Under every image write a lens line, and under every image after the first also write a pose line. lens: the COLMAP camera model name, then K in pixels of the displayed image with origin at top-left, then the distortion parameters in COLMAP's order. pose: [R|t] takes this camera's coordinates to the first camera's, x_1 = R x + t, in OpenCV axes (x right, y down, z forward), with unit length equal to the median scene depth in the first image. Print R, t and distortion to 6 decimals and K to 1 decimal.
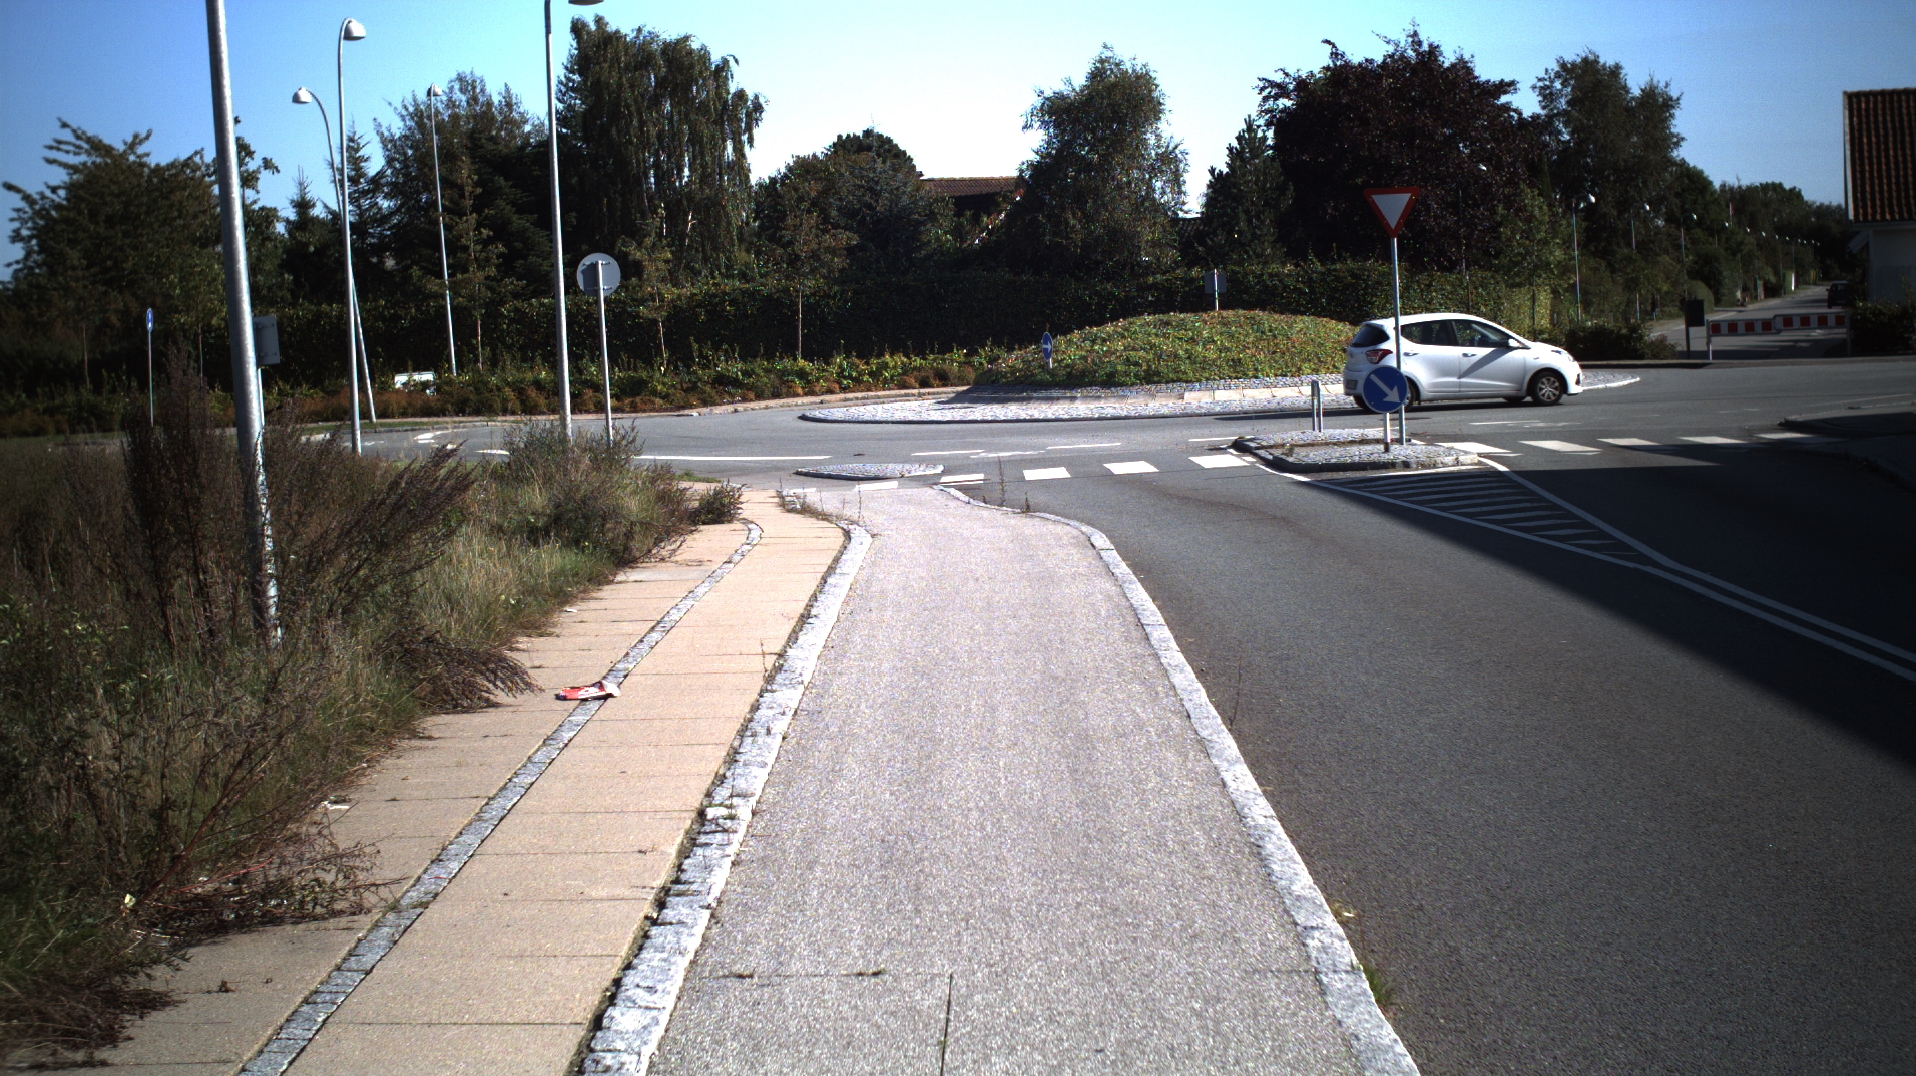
lens RADIAL K [[3302.6, 0, 958.0], [0, 3302.6, 538.0], [0, 0, 1]] dist [-0.278634, 0.409957]
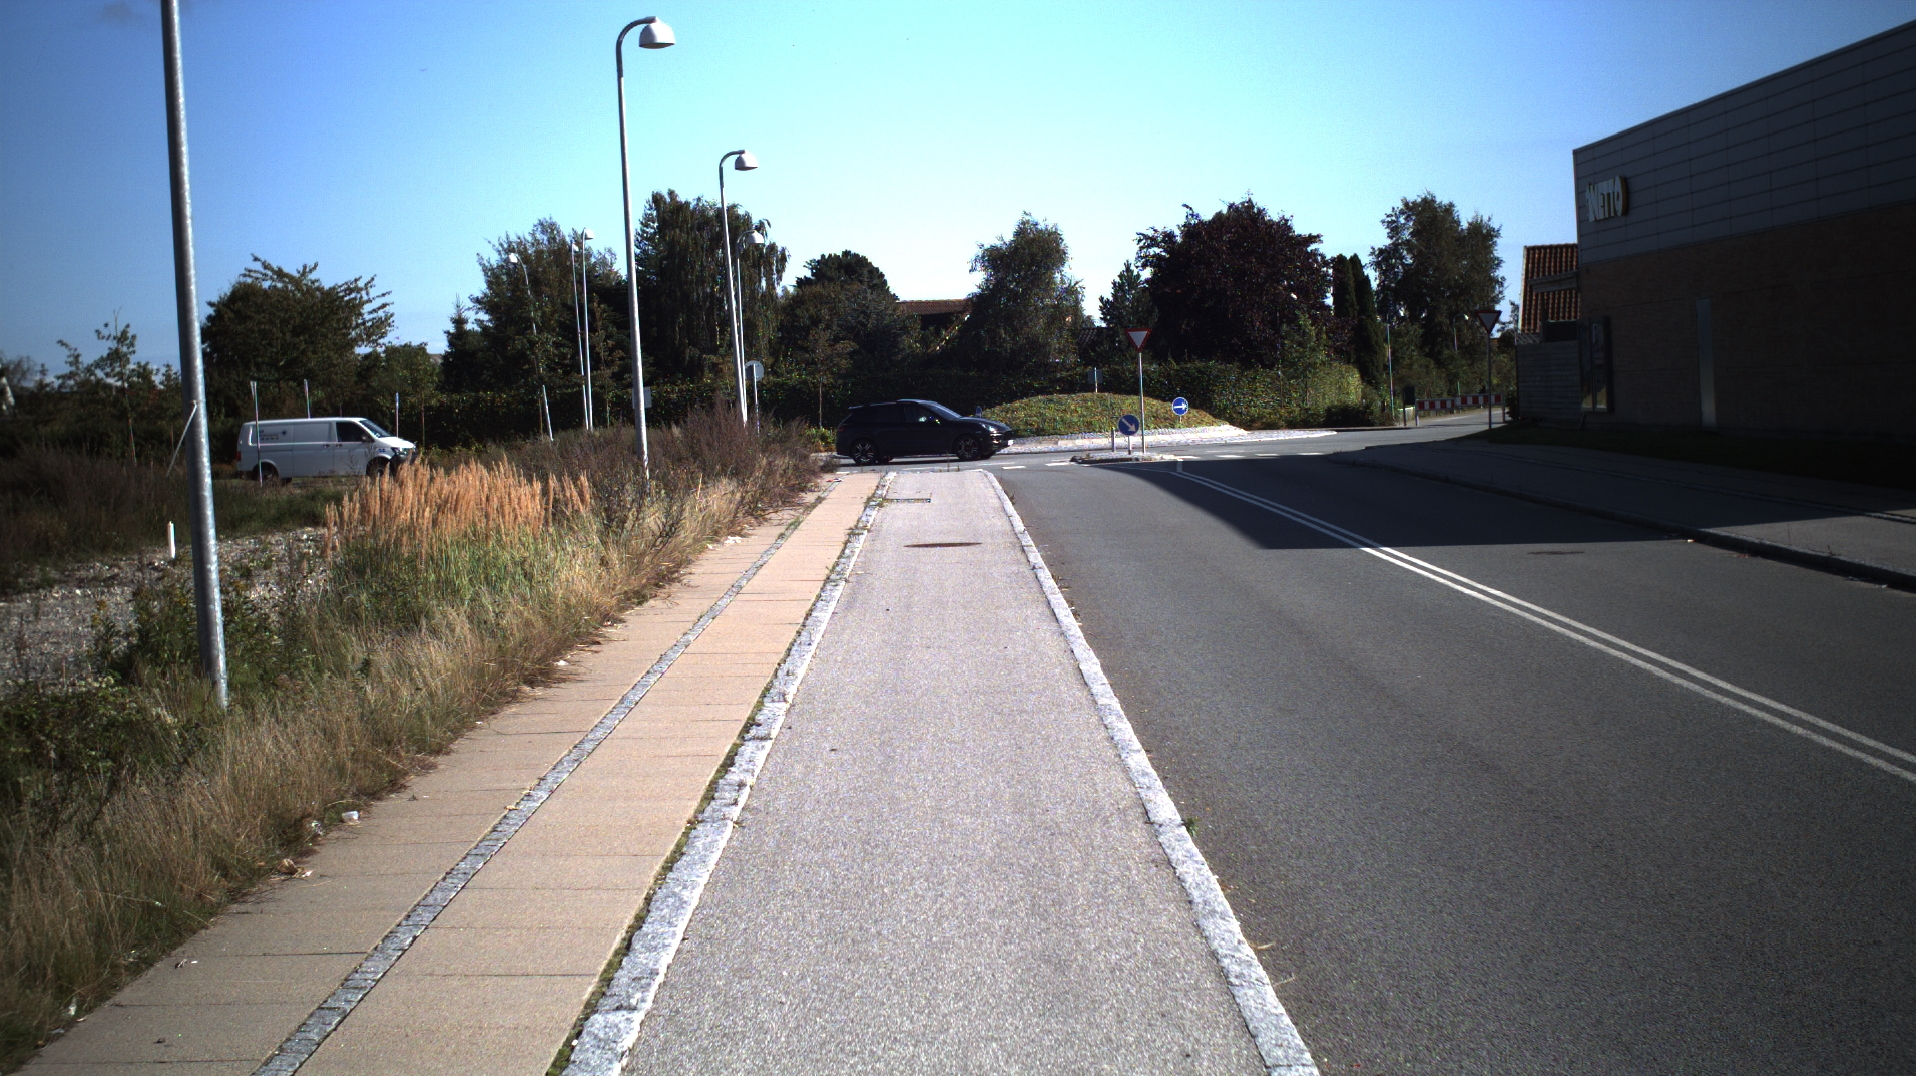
lens RADIAL K [[3302.6, 0, 958.0], [0, 3302.6, 538.0], [0, 0, 1]] dist [-0.278634, 0.409957]
pose [[0.999932, -0.000876, 0.011603, -0.002166], [0.001220, 0.999560, -0.029637, 0.035076], [-0.011572, 0.029649, 0.999493, -0.434704]]
